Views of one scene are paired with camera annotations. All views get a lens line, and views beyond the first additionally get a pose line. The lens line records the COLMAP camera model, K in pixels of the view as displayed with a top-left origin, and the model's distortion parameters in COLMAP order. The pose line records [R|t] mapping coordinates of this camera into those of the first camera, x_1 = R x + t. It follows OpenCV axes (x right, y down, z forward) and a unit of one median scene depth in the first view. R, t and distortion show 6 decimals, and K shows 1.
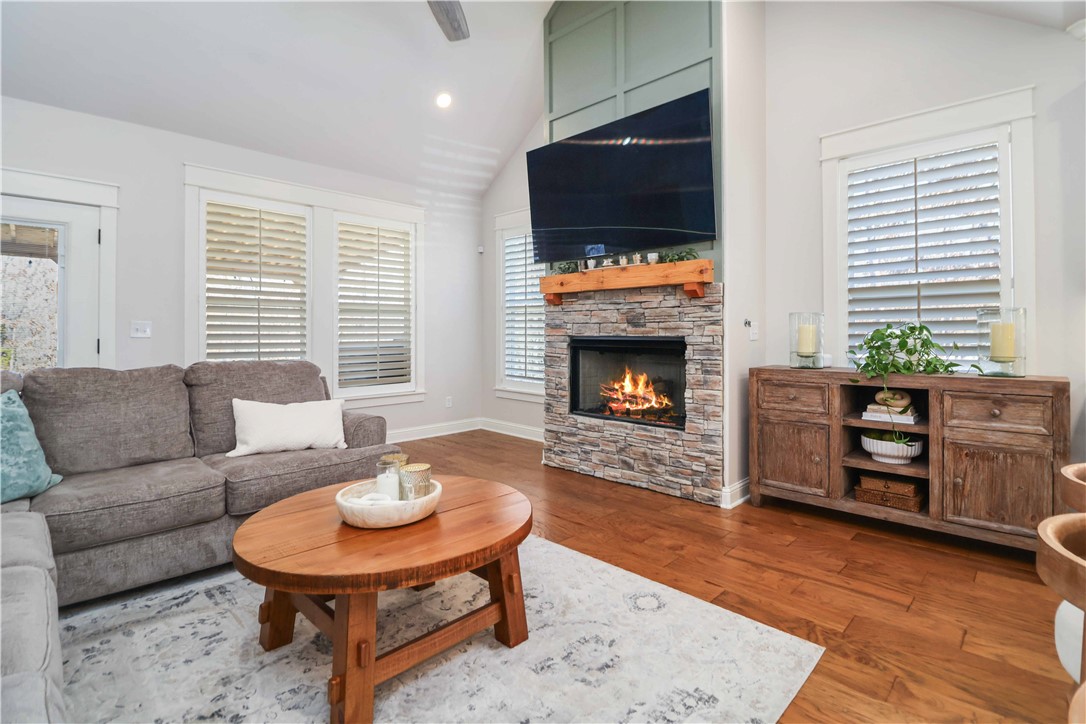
lens RADIAL K [[520.1, 0, 553.8], [0, 520.1, 336.9], [0, 0, 1]] dist [-0.000091, -0.013183]
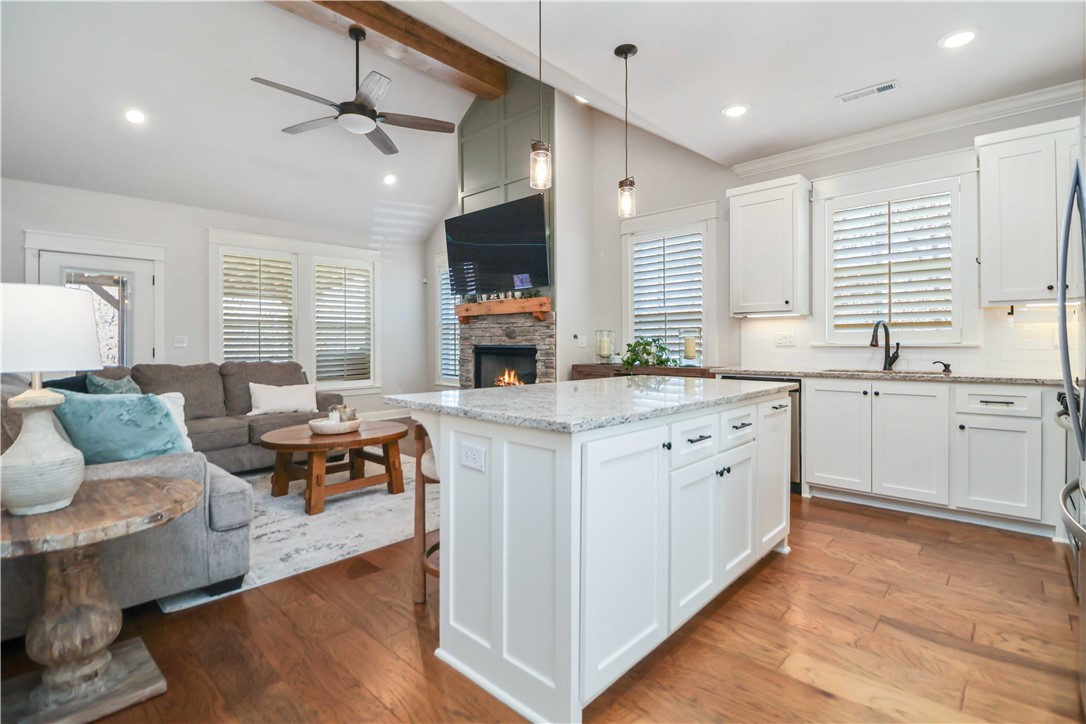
lens RADIAL K [[508.4, 0, 555.8], [0, 508.4, 348.0], [0, 0, 1]] dist [-0.001523, -0.012785]
pose [[0.999376, -0.003523, 0.035146, 0.248889], [0.003382, 0.999986, 0.004066, 0.002226], [-0.035160, -0.003945, 0.999374, -0.532083]]
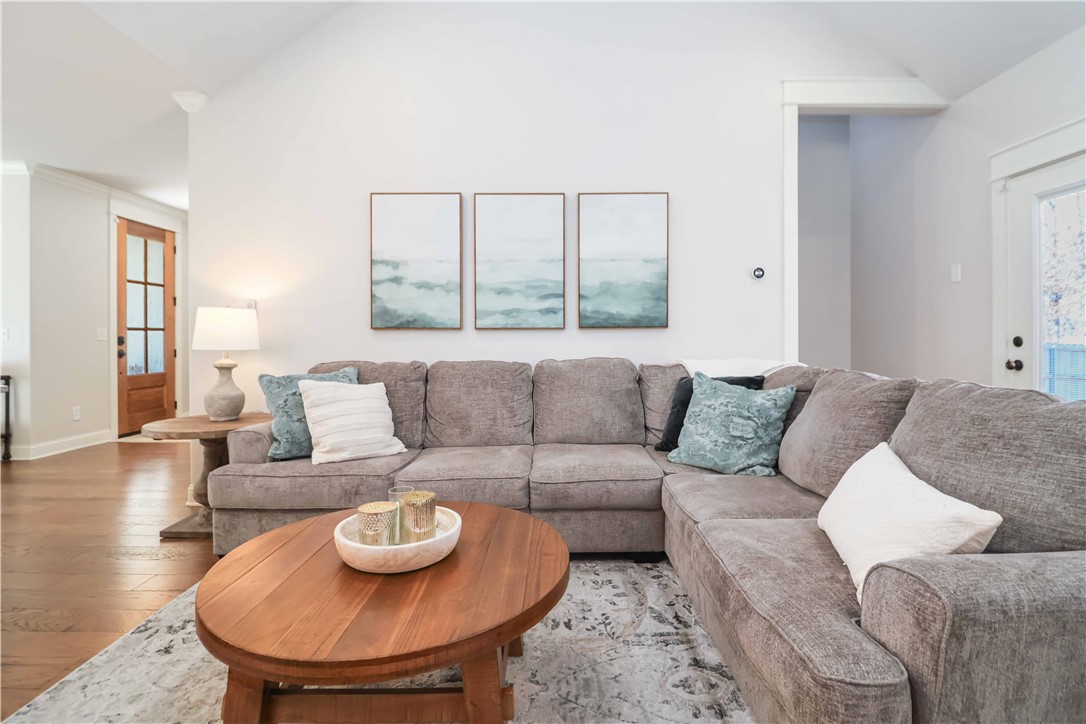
lens RADIAL K [[516.0, 0, 558.5], [0, 516.0, 339.0], [0, 0, 1]] dist [0.002920, -0.014579]
pose [[-0.706078, 0.006997, -0.708099, 0.044648], [0.002076, 0.999967, 0.007811, -0.002603], [0.708131, 0.004045, -0.706070, 0.899914]]
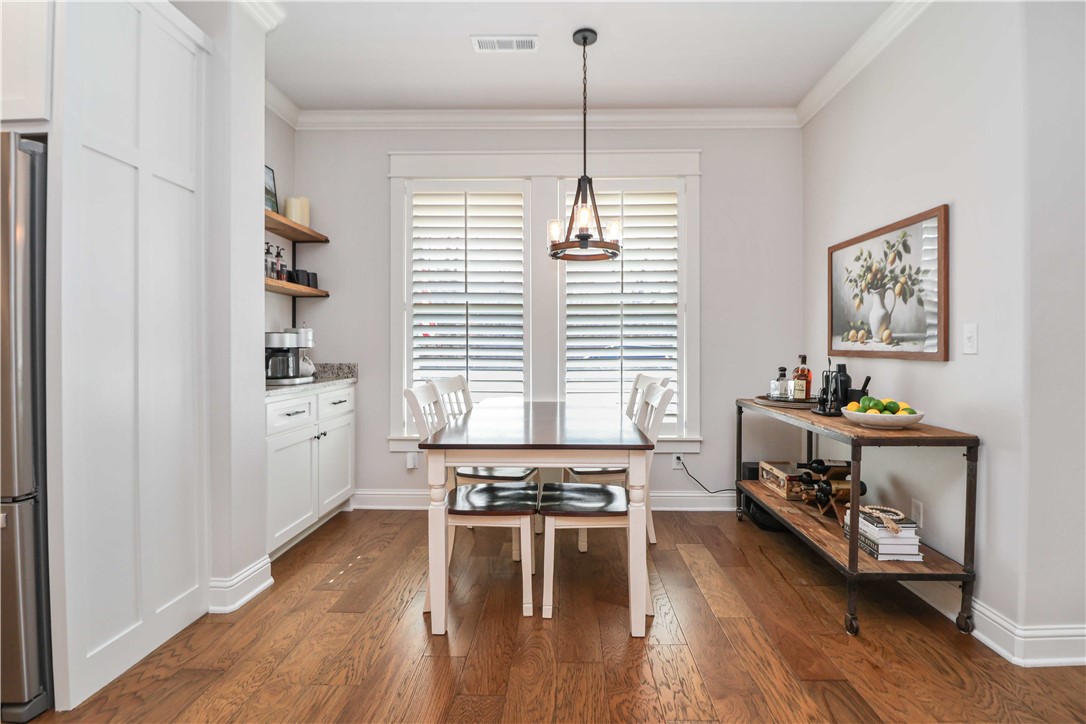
lens RADIAL K [[508.4, 0, 555.8], [0, 508.4, 348.0], [0, 0, 1]] dist [-0.001523, -0.012785]
pose [[-0.687785, -0.002352, 0.725911, 0.036556], [0.001947, 0.999985, 0.005085, -0.000747], [-0.725912, 0.004911, -0.687770, -0.269976]]
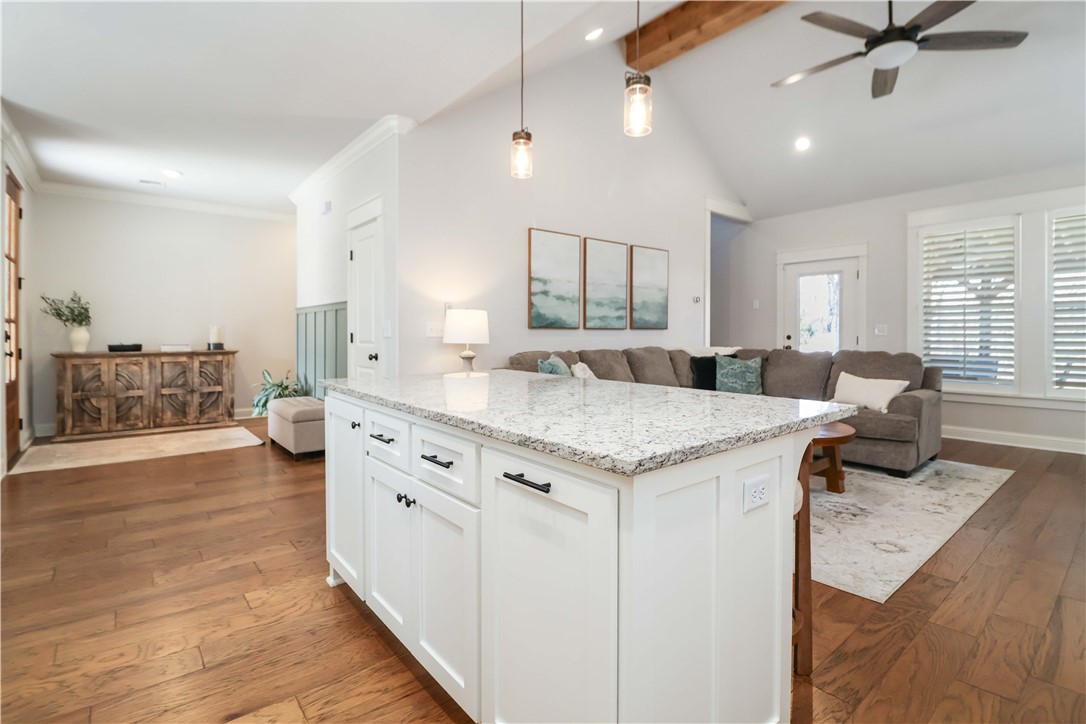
lens RADIAL K [[516.0, 0, 558.5], [0, 516.0, 339.0], [0, 0, 1]] dist [0.002920, -0.014579]
pose [[-0.092502, 0.010121, -0.995661, 0.876671], [-0.004647, 0.999933, 0.010597, -0.000329], [0.995702, 0.005608, -0.092449, 0.189956]]
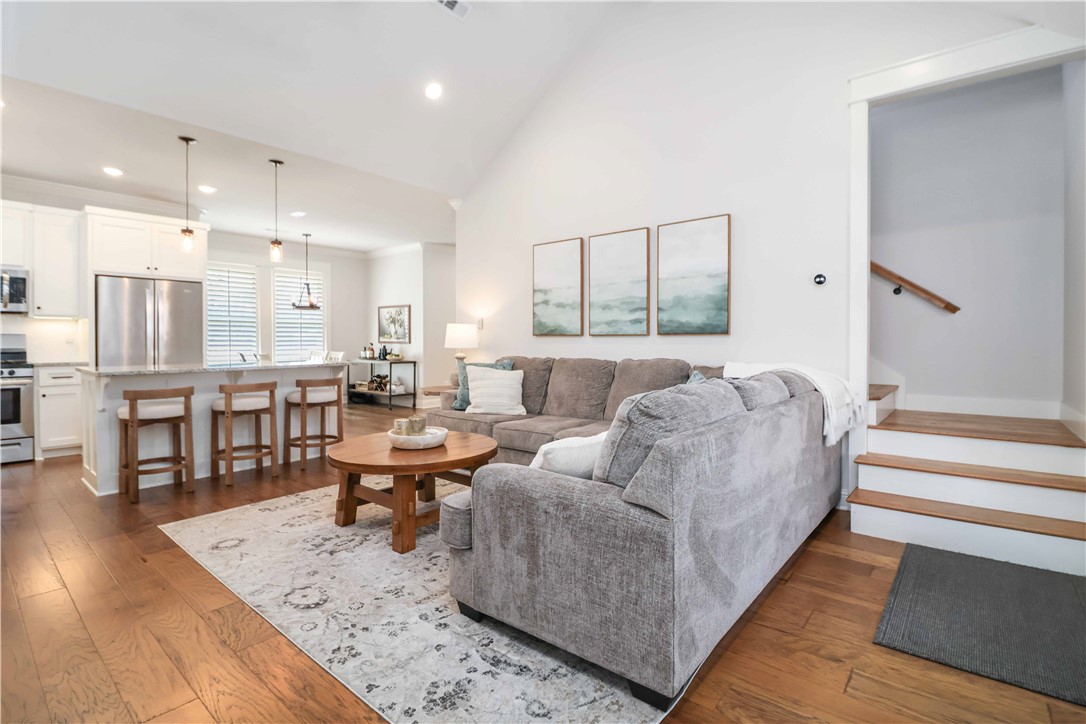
lens RADIAL K [[508.4, 0, 555.8], [0, 508.4, 348.0], [0, 0, 1]] dist [-0.001523, -0.012785]
pose [[-0.996369, 0.000981, -0.085134, -0.319053], [-0.000573, 0.999834, 0.018231, -0.005489], [0.085138, 0.018214, -0.996203, 1.384009]]
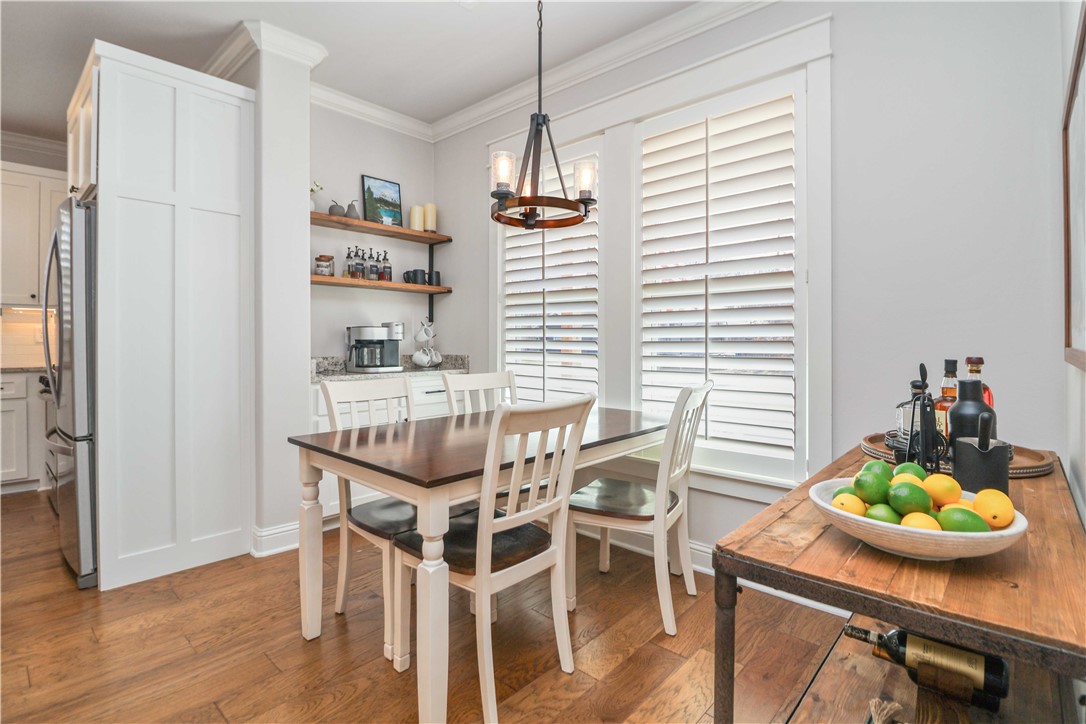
lens RADIAL K [[520.1, 0, 553.8], [0, 520.1, 336.9], [0, 0, 1]] dist [-0.000091, -0.013183]
pose [[-0.043106, 0.004645, 0.999060, -0.026225], [0.001294, 0.999989, -0.004594, 0.001217], [-0.999070, 0.001095, -0.043111, -0.777646]]
